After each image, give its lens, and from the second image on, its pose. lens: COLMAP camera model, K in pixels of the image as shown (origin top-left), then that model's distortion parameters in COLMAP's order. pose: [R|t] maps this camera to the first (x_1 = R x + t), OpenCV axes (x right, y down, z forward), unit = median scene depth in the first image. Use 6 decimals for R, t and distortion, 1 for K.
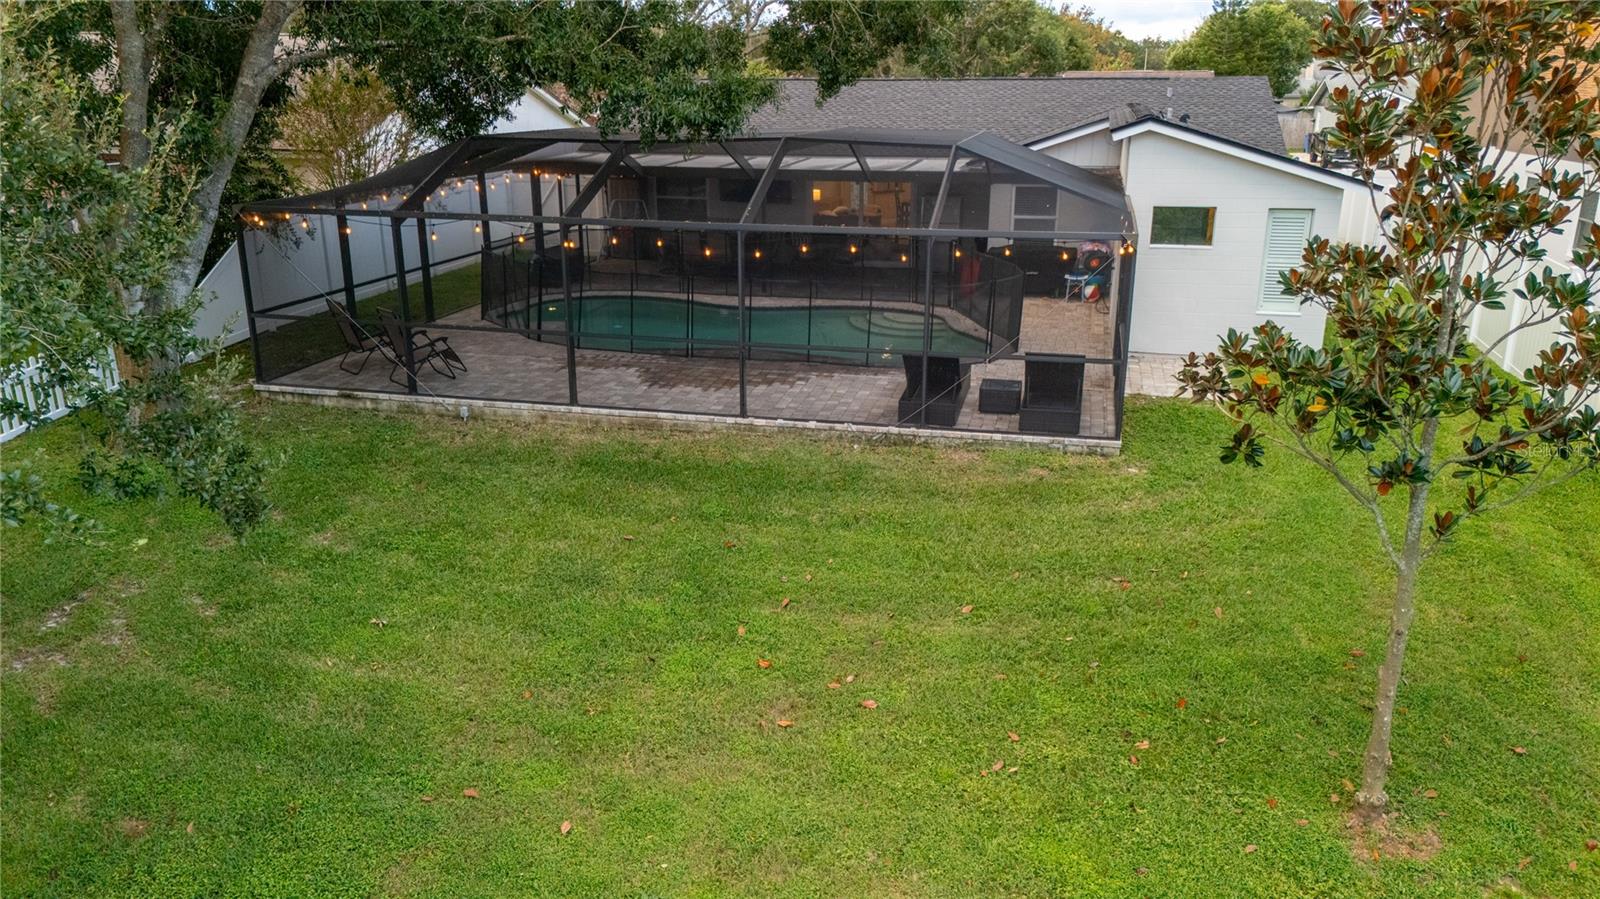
lens RADIAL K [[1178.6, 0, 799.1], [0, 1178.6, 446.6], [0, 0, 1]] dist [0.036020, -0.004718]
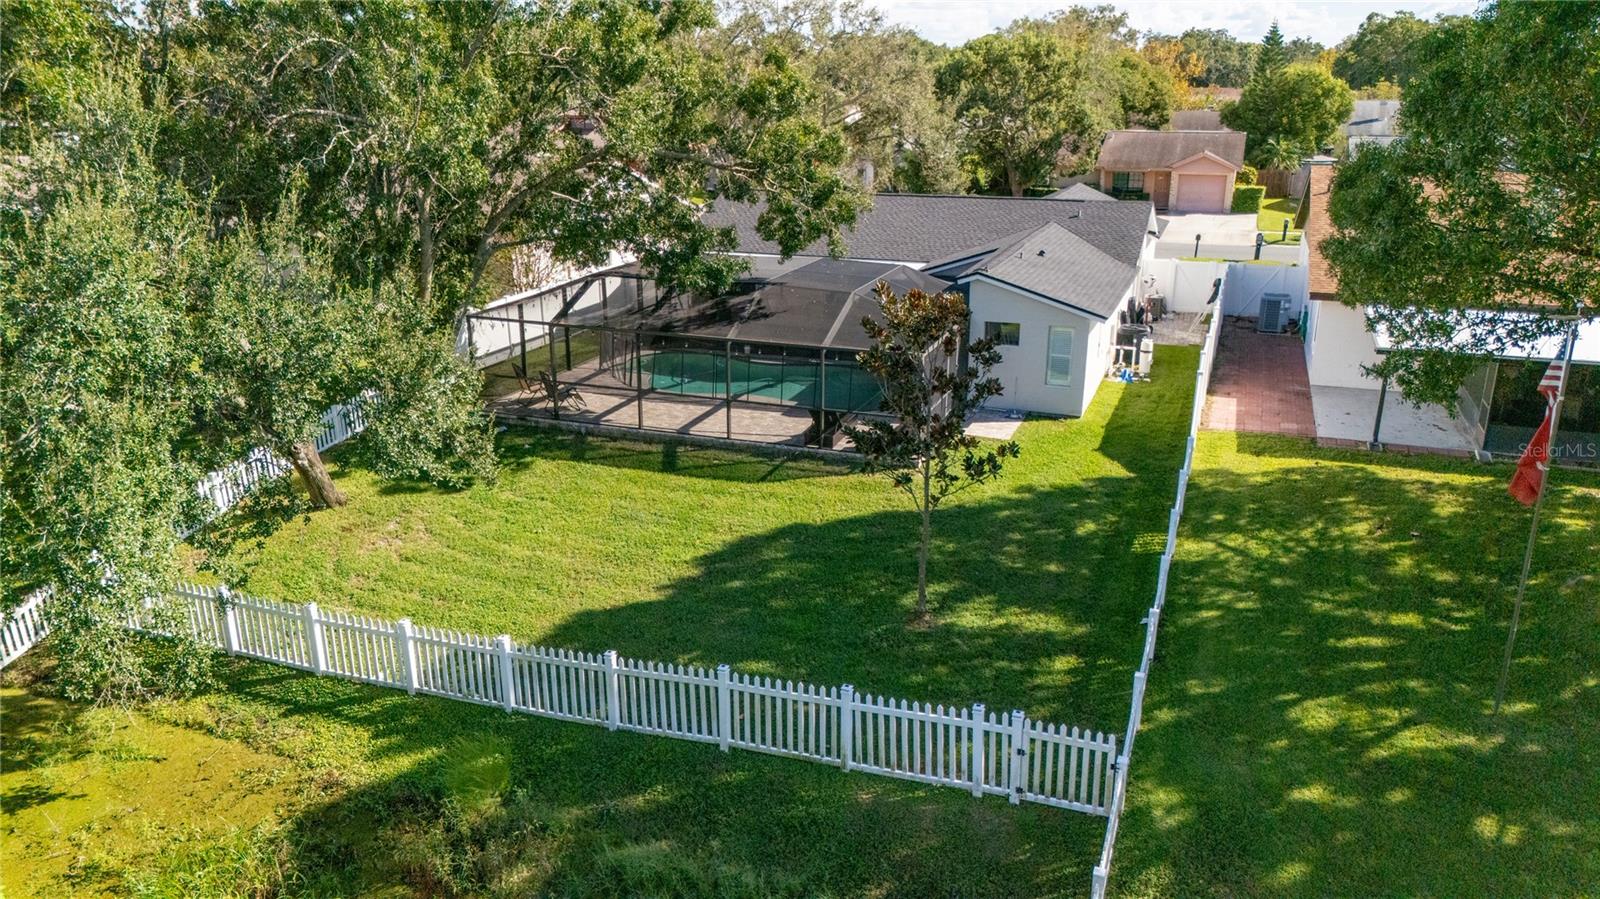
lens RADIAL K [[1178.6, 0, 794.5], [0, 1178.6, 450.3], [0, 0, 1]] dist [0.036020, -0.004718]
pose [[0.992012, 0.040129, -0.119592, 0.270673], [-0.038119, 0.999092, 0.019054, -0.045866], [0.120248, -0.014343, 0.992640, -0.806380]]
